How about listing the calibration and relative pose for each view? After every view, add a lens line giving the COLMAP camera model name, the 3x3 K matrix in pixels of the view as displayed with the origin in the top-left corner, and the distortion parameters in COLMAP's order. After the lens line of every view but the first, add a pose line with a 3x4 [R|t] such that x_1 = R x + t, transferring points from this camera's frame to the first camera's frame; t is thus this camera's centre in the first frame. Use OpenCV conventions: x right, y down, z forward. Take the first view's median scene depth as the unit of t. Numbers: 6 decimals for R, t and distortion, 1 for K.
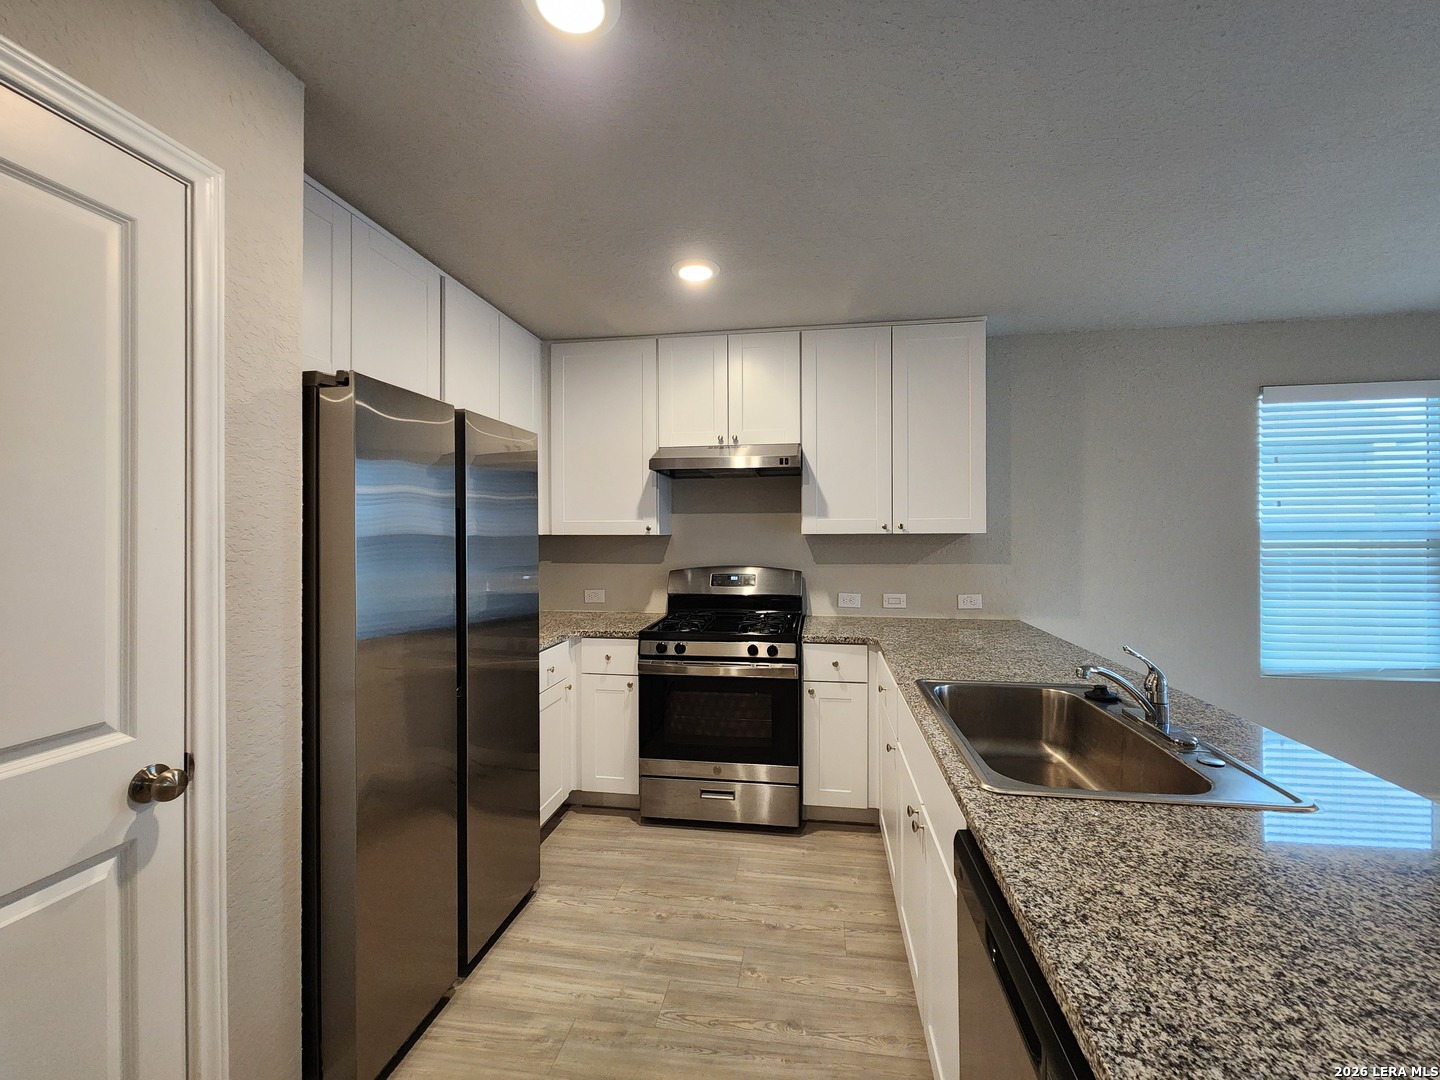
lens RADIAL K [[585.2, 0, 730.5], [0, 585.2, 536.7], [0, 0, 1]] dist [0.004499, -0.003702]
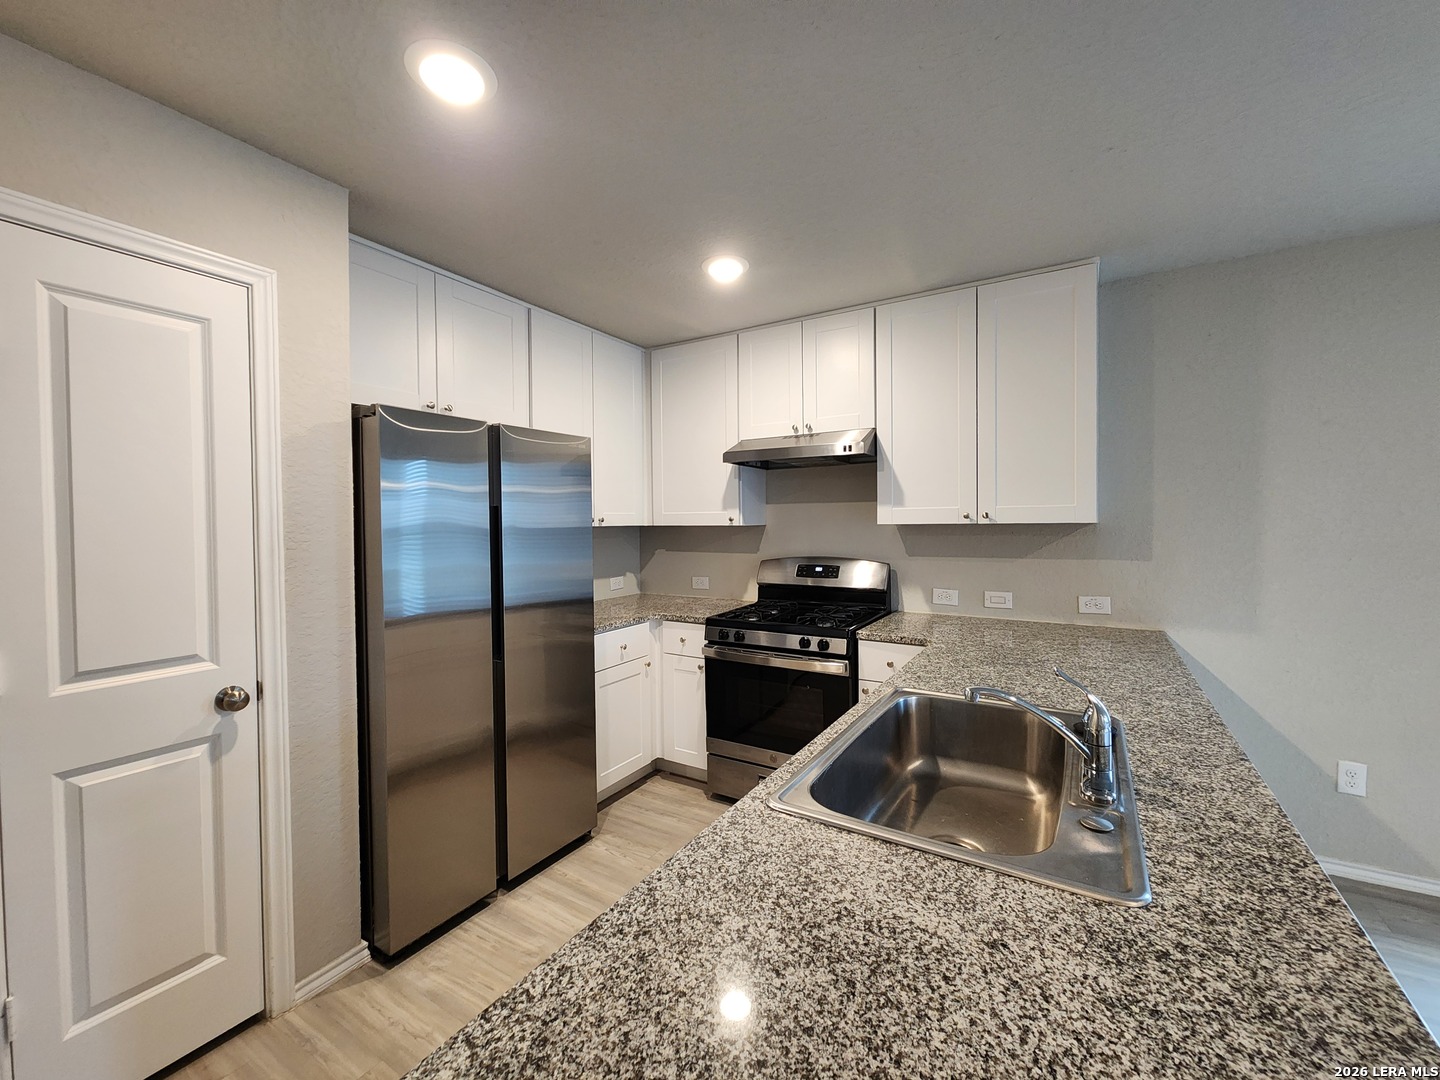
lens RADIAL K [[585.2, 0, 732.8], [0, 585.2, 536.9], [0, 0, 1]] dist [0.004499, -0.003702]
pose [[0.923778, 0.005182, -0.382894, 0.309243], [0.003626, 0.999745, 0.022280, -0.007207], [0.382912, -0.021971, 0.923524, 0.049301]]
